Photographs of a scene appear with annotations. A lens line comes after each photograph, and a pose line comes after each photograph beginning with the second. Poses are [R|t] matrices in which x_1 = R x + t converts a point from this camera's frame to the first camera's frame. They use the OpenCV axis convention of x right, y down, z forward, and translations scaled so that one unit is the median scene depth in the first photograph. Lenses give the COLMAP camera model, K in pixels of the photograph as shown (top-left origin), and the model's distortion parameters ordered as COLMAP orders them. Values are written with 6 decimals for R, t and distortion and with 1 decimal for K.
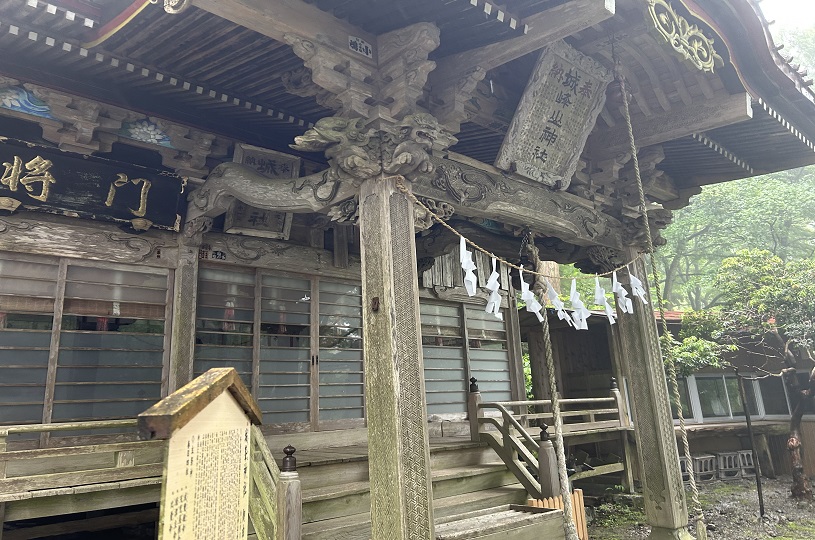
lens RADIAL K [[607.1, 0, 409.5], [0, 607.1, 218.6], [0, 0, 1]] dist [0.004451, 0.001924]
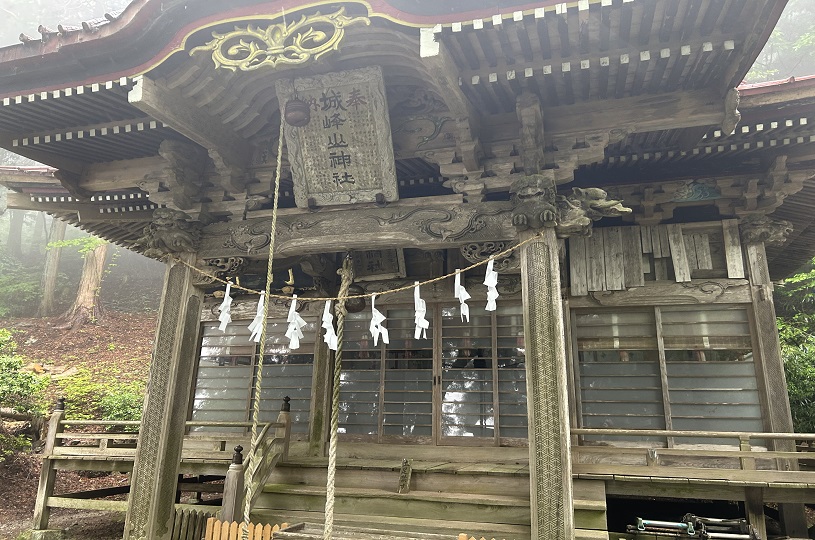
lens RADIAL K [[607.1, 0, 409.5], [0, 607.1, 218.6], [0, 0, 1]] dist [0.004451, 0.001924]
pose [[0.501097, -0.232581, -0.833551, 0.997422], [0.213334, 0.966681, -0.141480, 0.114928], [0.838684, -0.106930, 0.534019, 0.487385]]
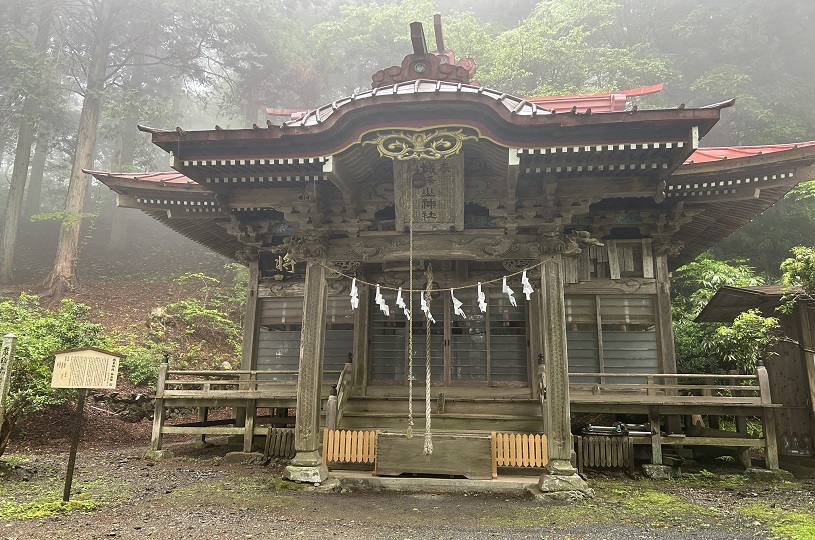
lens RADIAL K [[607.1, 0, 409.5], [0, 607.1, 218.6], [0, 0, 1]] dist [0.004451, 0.001924]
pose [[0.630204, -0.169756, -0.757645, 1.270269], [0.188382, 0.980080, -0.062899, -0.003556], [0.753230, -0.103087, 0.649629, -0.084215]]
